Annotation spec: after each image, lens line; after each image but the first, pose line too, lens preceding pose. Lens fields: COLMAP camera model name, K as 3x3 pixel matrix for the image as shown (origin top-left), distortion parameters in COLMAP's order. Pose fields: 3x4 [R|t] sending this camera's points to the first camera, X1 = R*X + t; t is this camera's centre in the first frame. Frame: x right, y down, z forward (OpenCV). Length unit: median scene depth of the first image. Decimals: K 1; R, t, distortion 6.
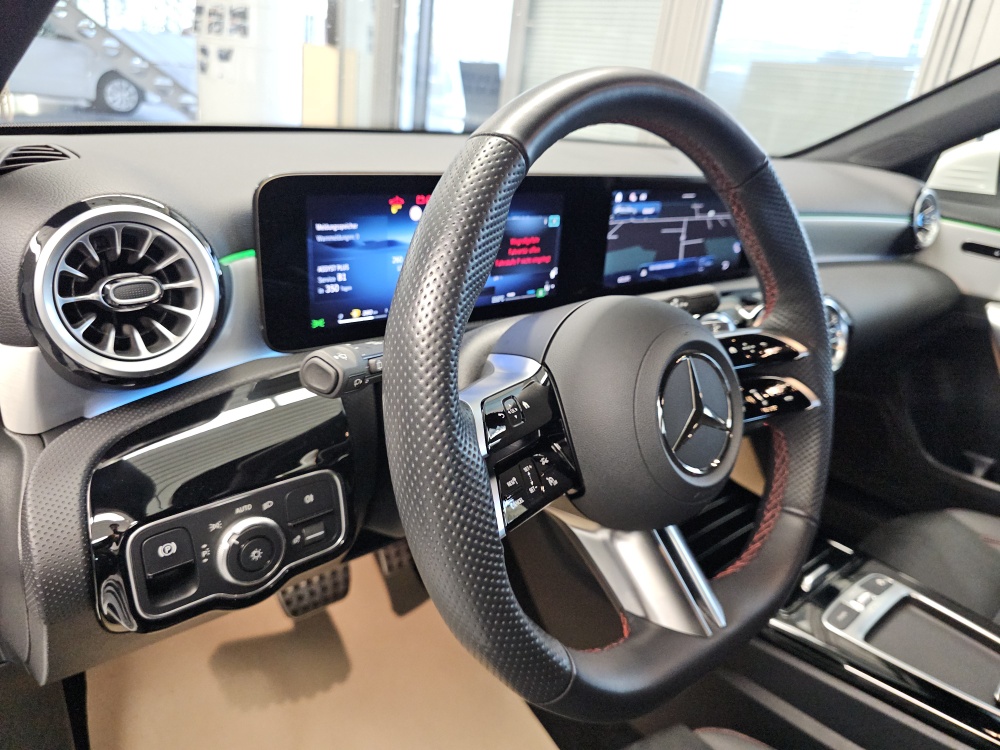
lens RADIAL K [[699.0, 0, 487.1], [0, 699.0, 366.1], [0, 0, 1]] dist [0.056793, -0.070926]
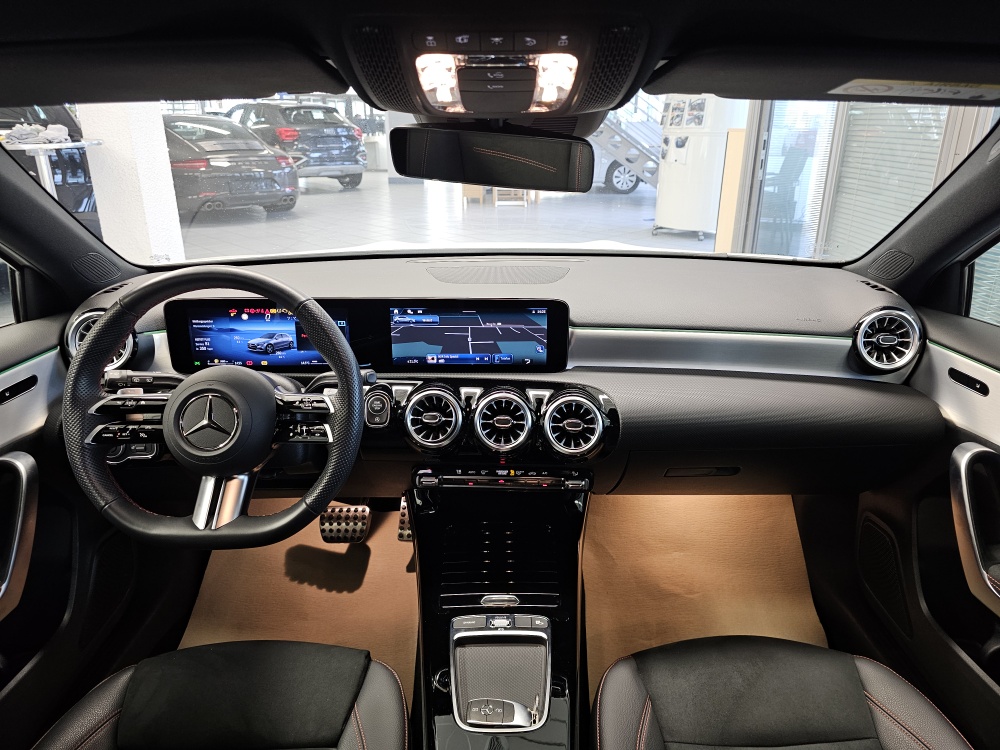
lens RADIAL K [[699.0, 0, 513.9], [0, 699.0, 359.9], [0, 0, 1]] dist [0.056793, -0.070926]
pose [[0.772389, 0.105998, -0.626242, 1.818971], [-0.160482, 0.986554, -0.030949, -0.155353], [0.614541, 0.124405, 0.779014, -0.109982]]
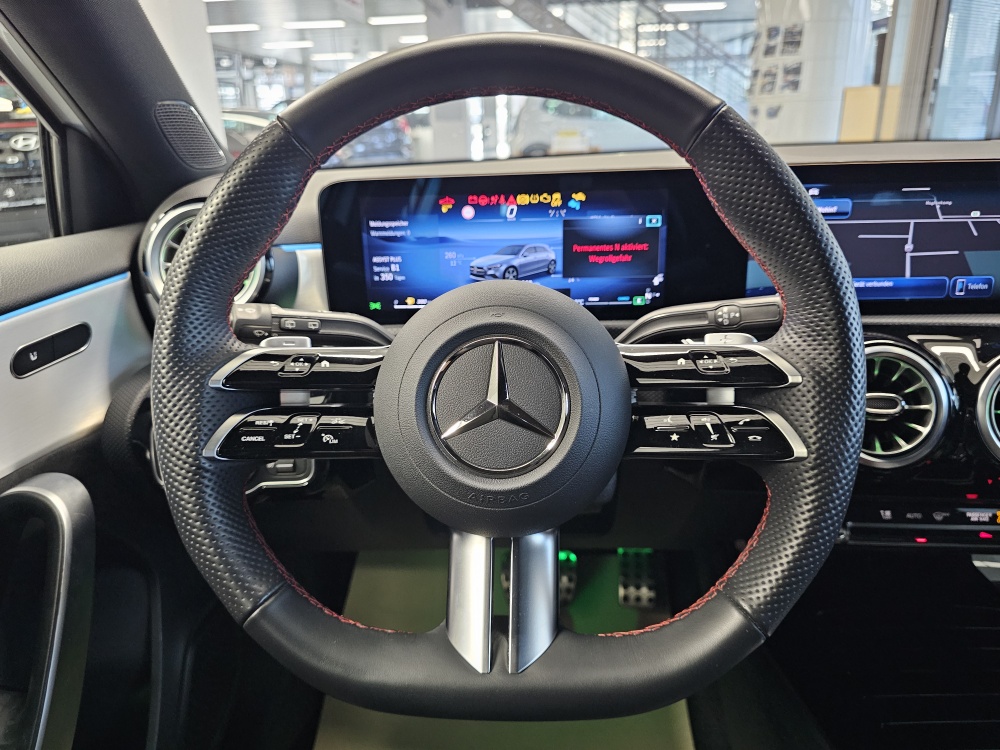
lens RADIAL K [[699.0, 0, 492.1], [0, 699.0, 364.6], [0, 0, 1]] dist [0.056793, -0.070926]
pose [[0.725927, 0.098565, -0.680673, 0.681598], [-0.153254, 0.987977, -0.020379, 0.029384], [0.670480, 0.119110, 0.732304, 0.263832]]
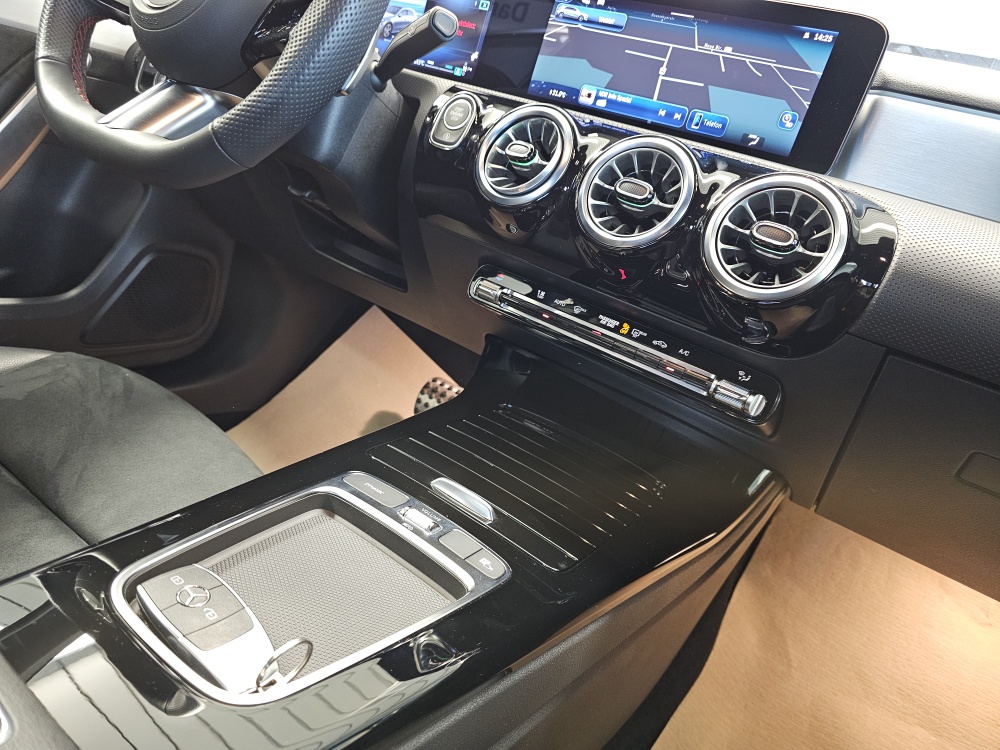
lens RADIAL K [[699.0, 0, 484.8], [0, 699.0, 358.0], [0, 0, 1]] dist [0.056793, -0.070926]
pose [[0.282415, 0.270602, -0.920335, 1.476289], [-0.559707, 0.825643, 0.071008, 0.196663], [0.779082, 0.495065, 0.384632, 1.004942]]
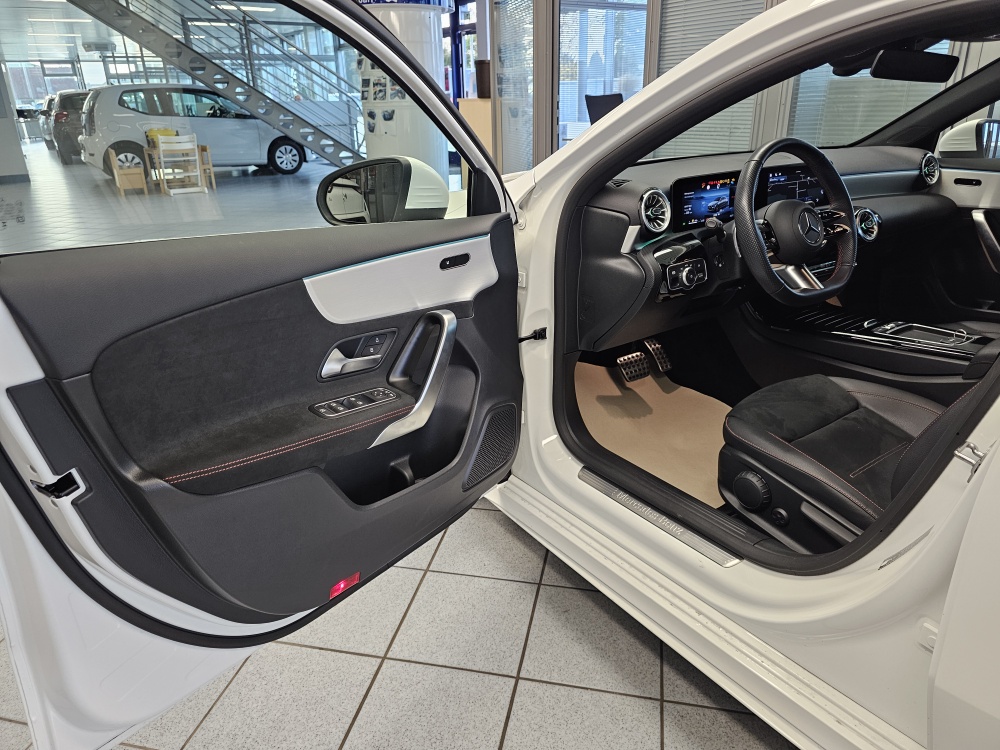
lens RADIAL K [[699.0, 0, 491.6], [0, 699.0, 369.7], [0, 0, 1]] dist [0.056793, -0.070926]
pose [[0.987224, -0.089806, -0.131619, -0.713789], [0.087476, 0.995892, -0.023386, 0.578180], [0.133178, 0.011574, 0.991024, -2.219687]]
